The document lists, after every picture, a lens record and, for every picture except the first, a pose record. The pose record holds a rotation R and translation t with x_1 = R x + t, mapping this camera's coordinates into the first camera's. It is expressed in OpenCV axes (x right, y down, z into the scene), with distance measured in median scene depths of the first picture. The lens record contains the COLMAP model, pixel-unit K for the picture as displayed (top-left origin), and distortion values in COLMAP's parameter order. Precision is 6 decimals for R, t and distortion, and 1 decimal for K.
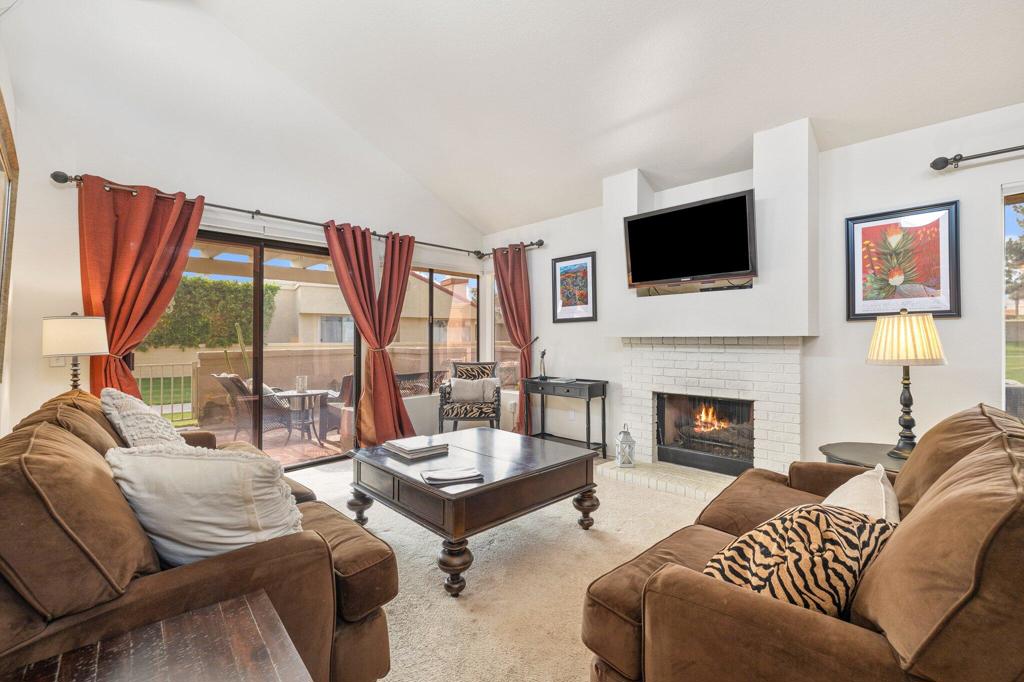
lens RADIAL K [[441.0, 0, 511.5], [0, 441.0, 338.7], [0, 0, 1]] dist [-0.000779, -0.000062]
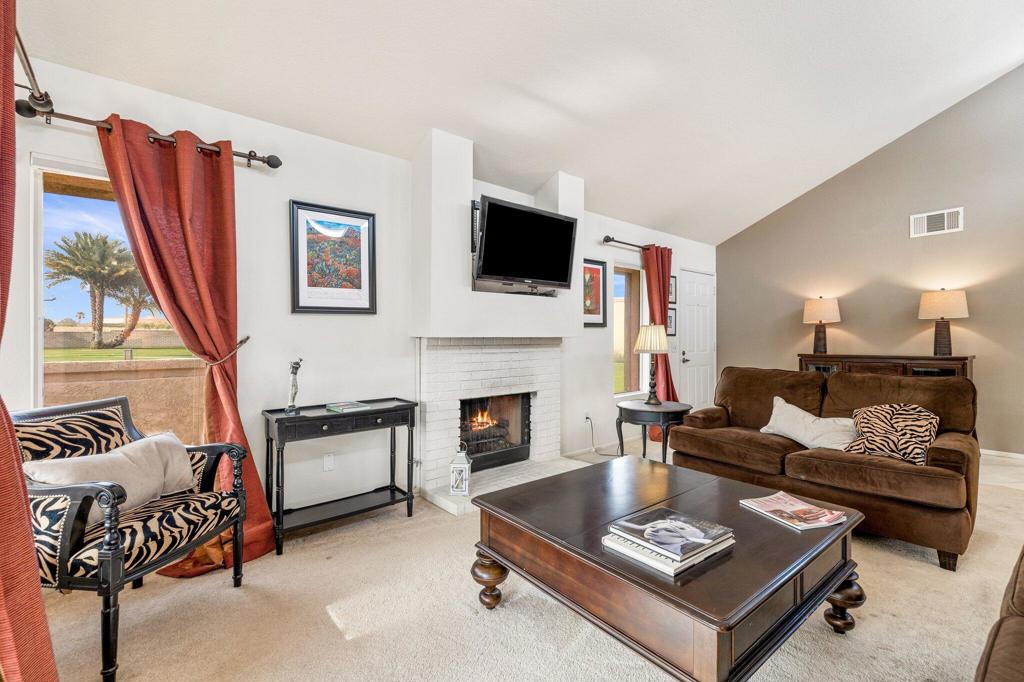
lens RADIAL K [[441.0, 0, 511.5], [0, 441.0, 338.7], [0, 0, 1]] dist [-0.000779, -0.000062]
pose [[0.095787, 0.003200, 0.995397, -0.513466], [0.005899, 0.999975, -0.003782, 0.002635], [-0.995384, 0.006234, 0.095766, 0.764931]]
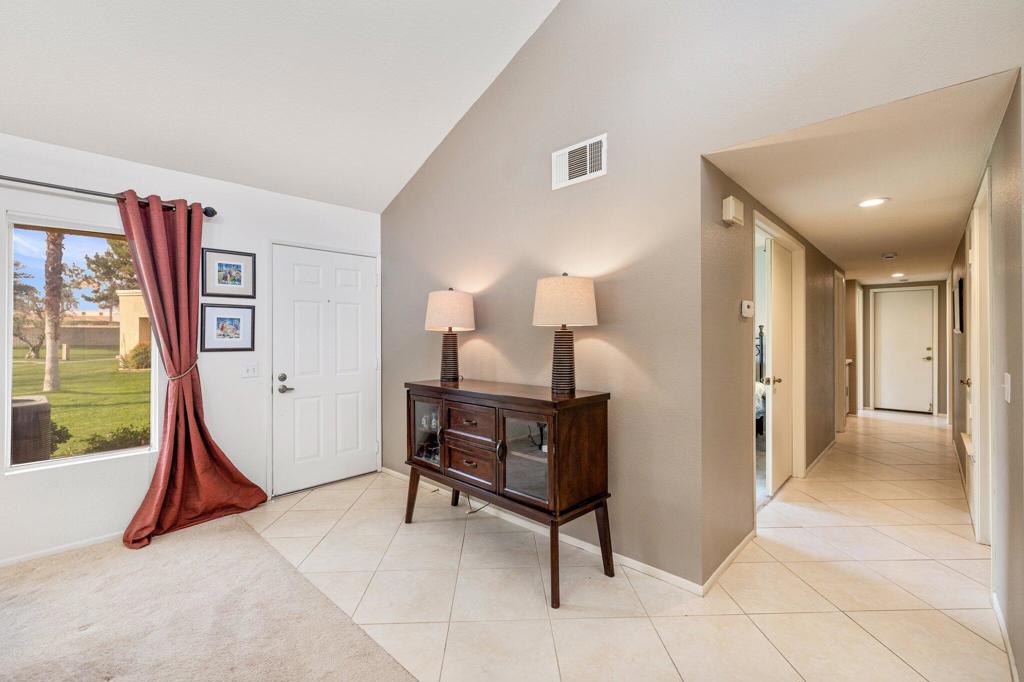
lens RADIAL K [[441.0, 0, 511.5], [0, 441.0, 338.7], [0, 0, 1]] dist [-0.000779, -0.000062]
pose [[-0.018652, -0.000860, 0.999826, 0.046561], [0.006850, 0.999976, 0.000988, -0.028988], [-0.999803, 0.006867, -0.018645, -0.086789]]
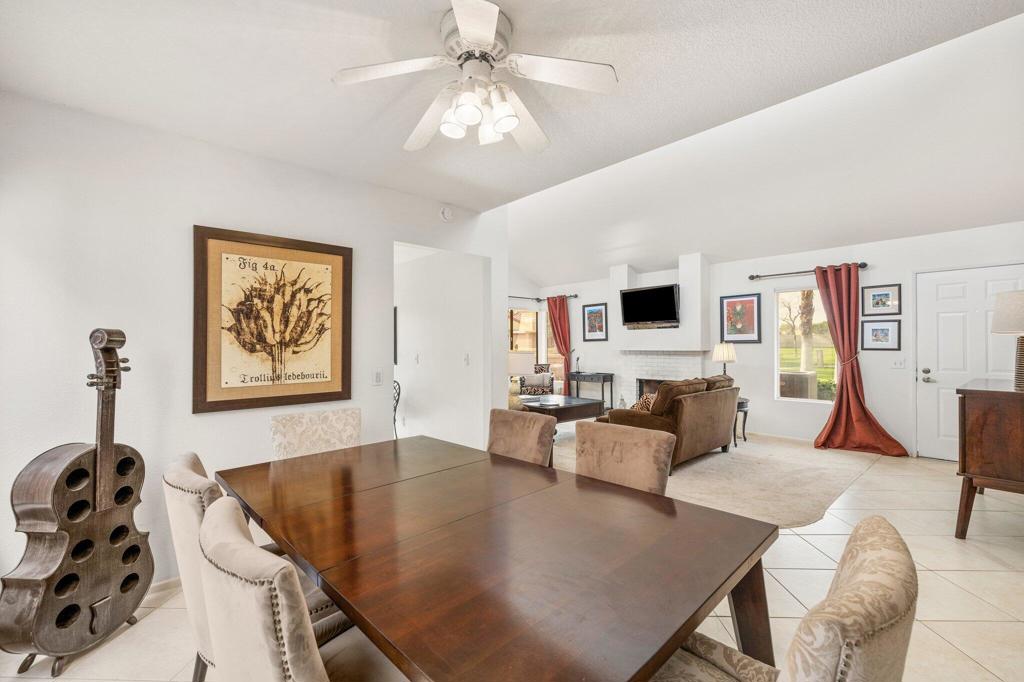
lens RADIAL K [[434.7, 0, 513.4], [0, 434.7, 343.4], [0, 0, 1]] dist [0.000899, 0.000260]
pose [[0.998796, -0.001598, -0.049029, -0.115182], [0.001408, 0.999991, -0.003903, -0.025097], [0.049035, 0.003829, 0.998790, -0.867667]]
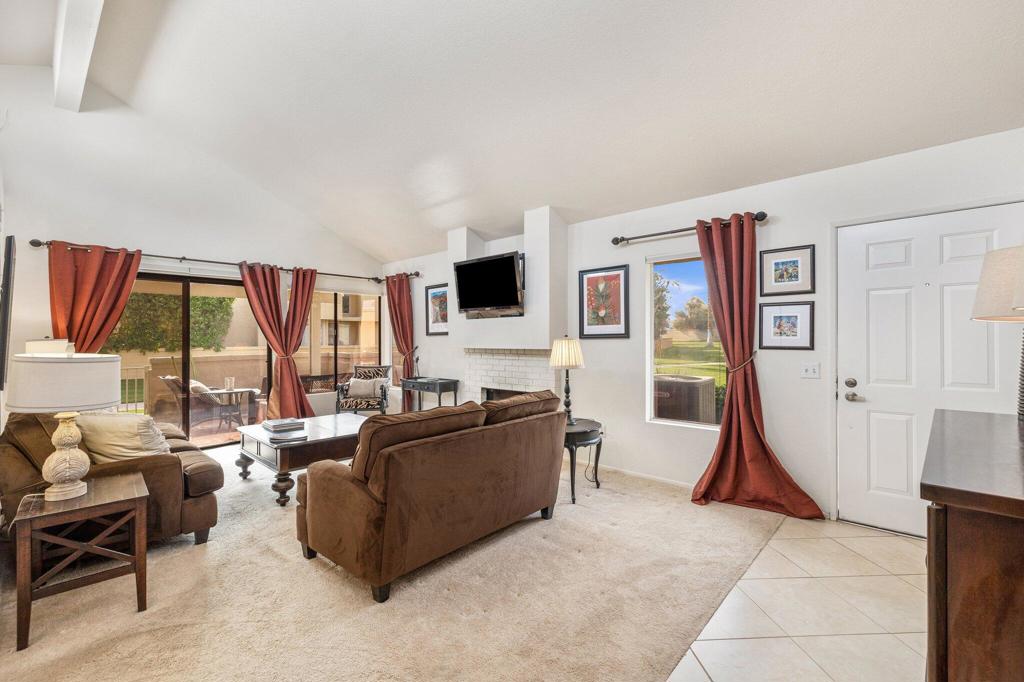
lens RADIAL K [[441.0, 0, 511.5], [0, 441.0, 338.7], [0, 0, 1]] dist [-0.000779, -0.000062]
pose [[0.998996, -0.002829, 0.044716, 0.331190], [0.002818, 0.999996, 0.000300, -0.030107], [-0.044716, -0.000174, 0.999000, -0.361354]]
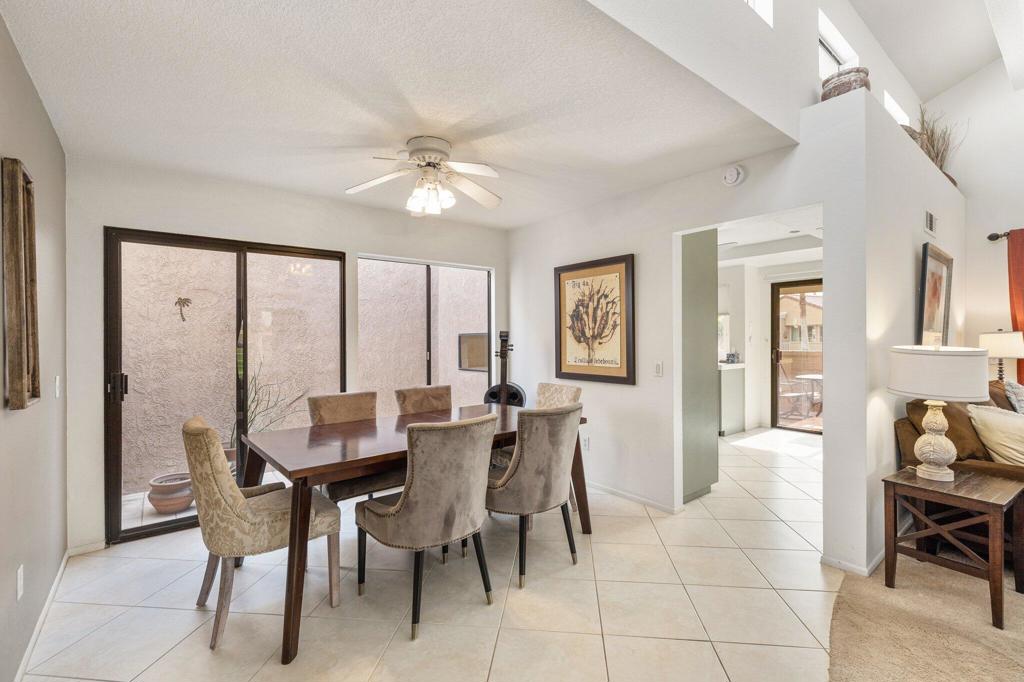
lens RADIAL K [[459.0, 0, 515.5], [0, 459.0, 335.5], [0, 0, 1]] dist [0.000461, 0.000275]
pose [[-0.117567, 0.001560, -0.993064, 0.474213], [0.007415, 0.999972, 0.000693, -0.032352], [0.993037, -0.007282, -0.117575, -0.283964]]
